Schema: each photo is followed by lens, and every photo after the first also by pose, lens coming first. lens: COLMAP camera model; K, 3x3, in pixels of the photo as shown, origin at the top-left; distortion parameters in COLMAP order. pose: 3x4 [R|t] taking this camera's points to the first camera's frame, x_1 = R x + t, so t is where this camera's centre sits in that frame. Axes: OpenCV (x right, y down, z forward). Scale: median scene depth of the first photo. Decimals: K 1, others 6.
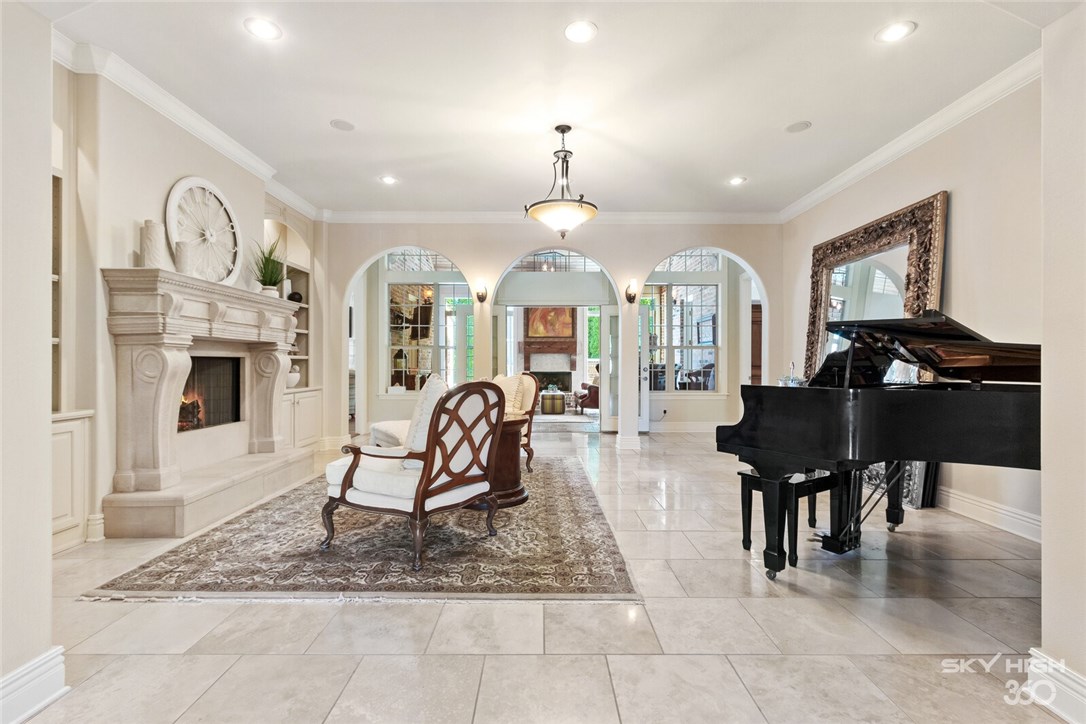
lens RADIAL K [[506.2, 0, 545.0], [0, 506.2, 358.0], [0, 0, 1]] dist [0.001401, 0.000375]
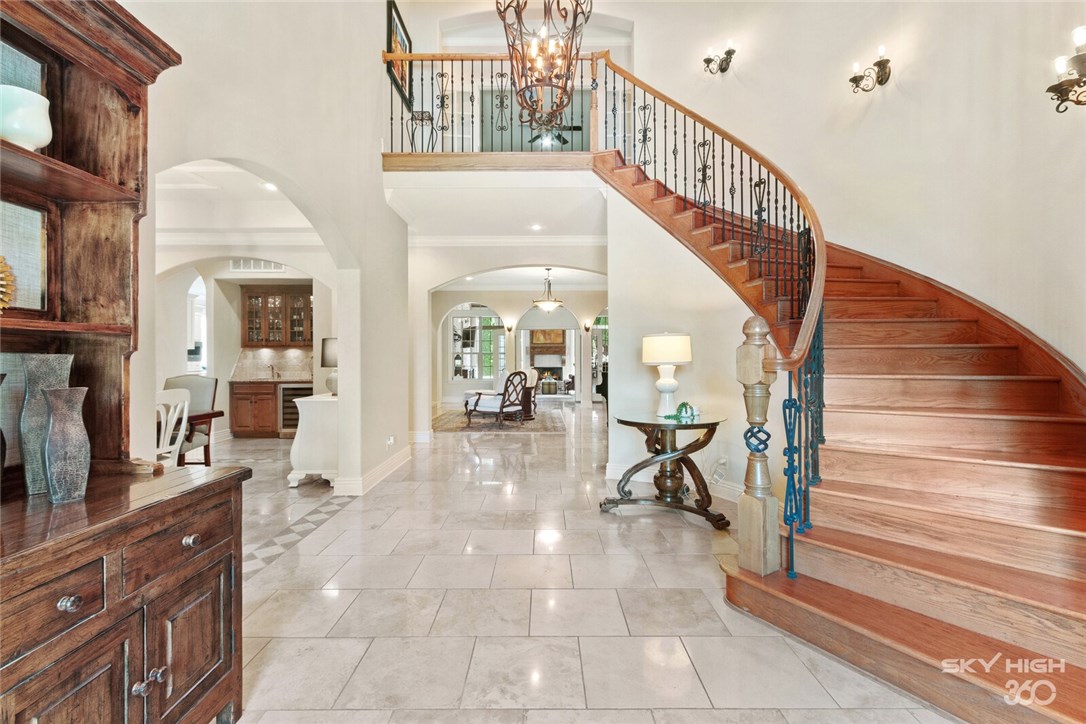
lens RADIAL K [[506.2, 0, 545.0], [0, 506.2, 358.0], [0, 0, 1]] dist [0.001401, 0.000375]
pose [[0.999979, -0.003745, -0.005316, 0.019231], [0.003804, 0.999931, 0.011075, -0.030426], [0.005275, -0.011095, 0.999925, -0.934468]]
